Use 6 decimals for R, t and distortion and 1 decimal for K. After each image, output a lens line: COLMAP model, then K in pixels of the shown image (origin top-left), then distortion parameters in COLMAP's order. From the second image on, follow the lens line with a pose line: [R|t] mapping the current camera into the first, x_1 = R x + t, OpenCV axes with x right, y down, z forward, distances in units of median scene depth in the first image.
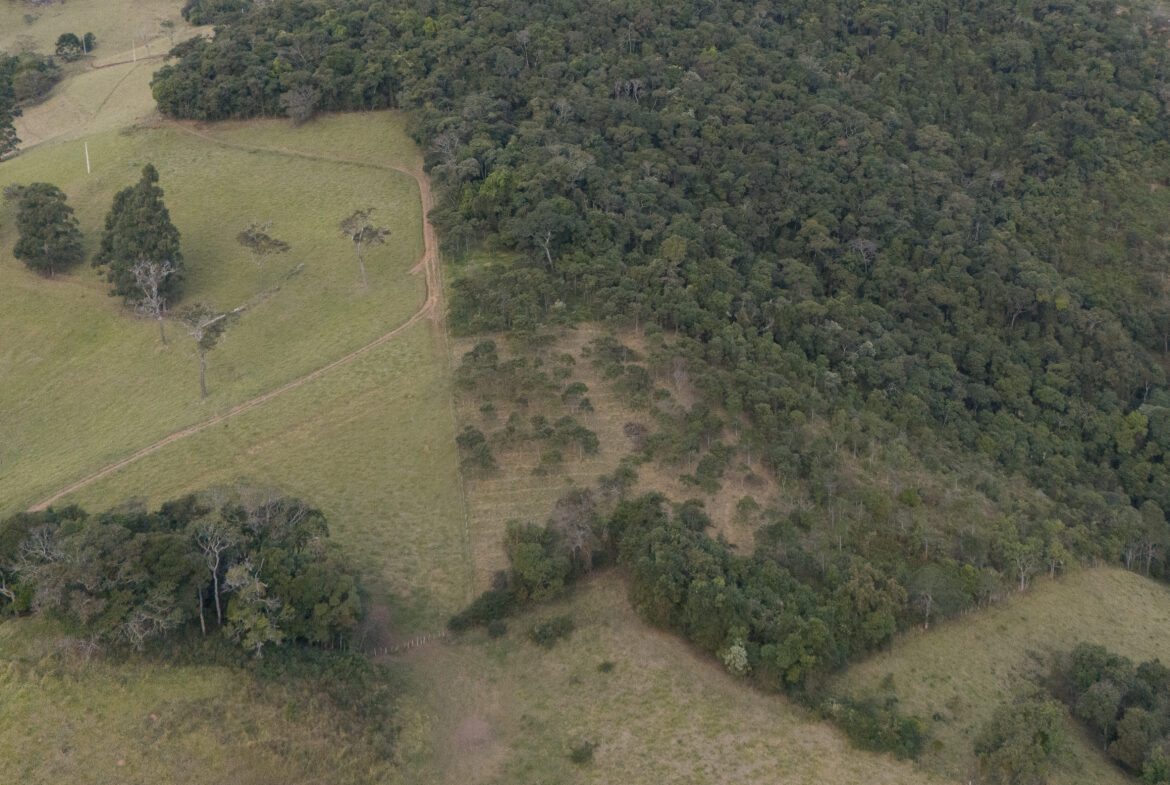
lens RADIAL K [[1359.7, 0, 585.0], [0, 1359.7, 392.5], [0, 0, 1]] dist [0.058425, 0.001295]
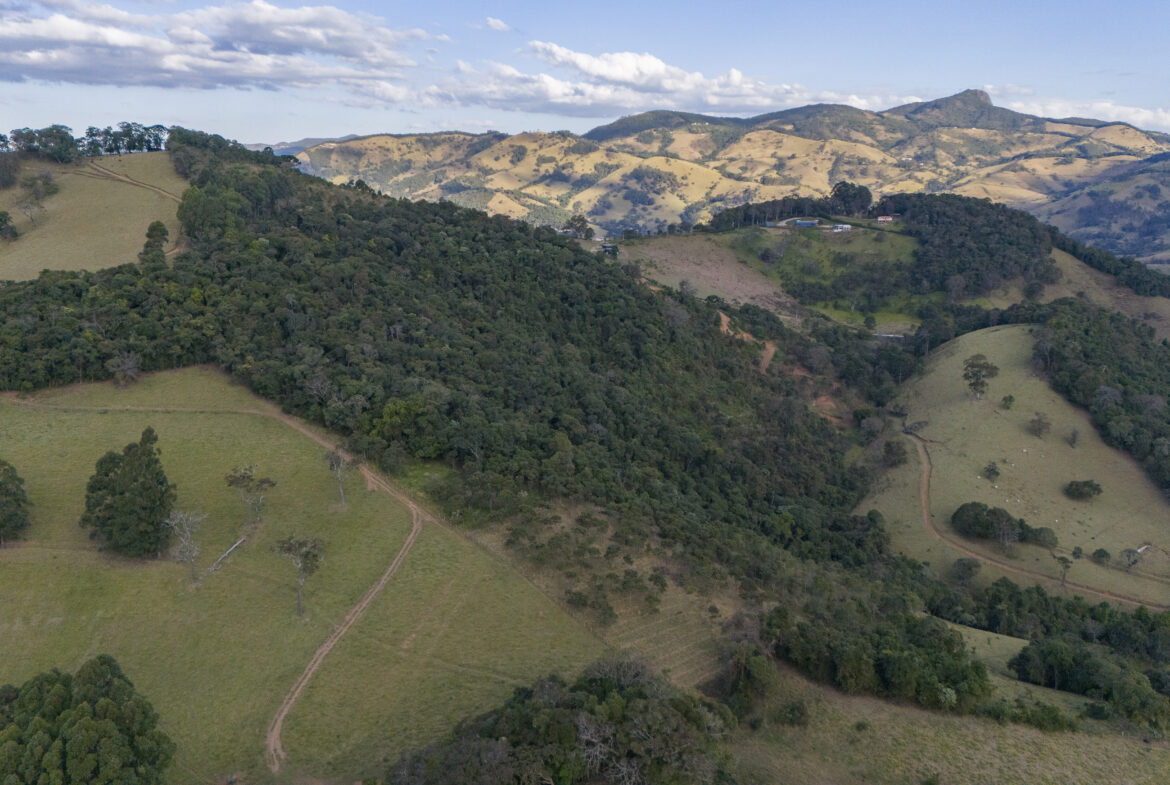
lens RADIAL K [[1051.0, 0, 586.7], [0, 1051.0, 395.2], [0, 0, 1]] dist [0.075514, -0.005921]
pose [[0.880577, -0.102101, 0.462774, -0.310013], [0.168450, 0.980179, -0.104275, -0.030376], [-0.442955, 0.169777, 0.880322, 0.038320]]
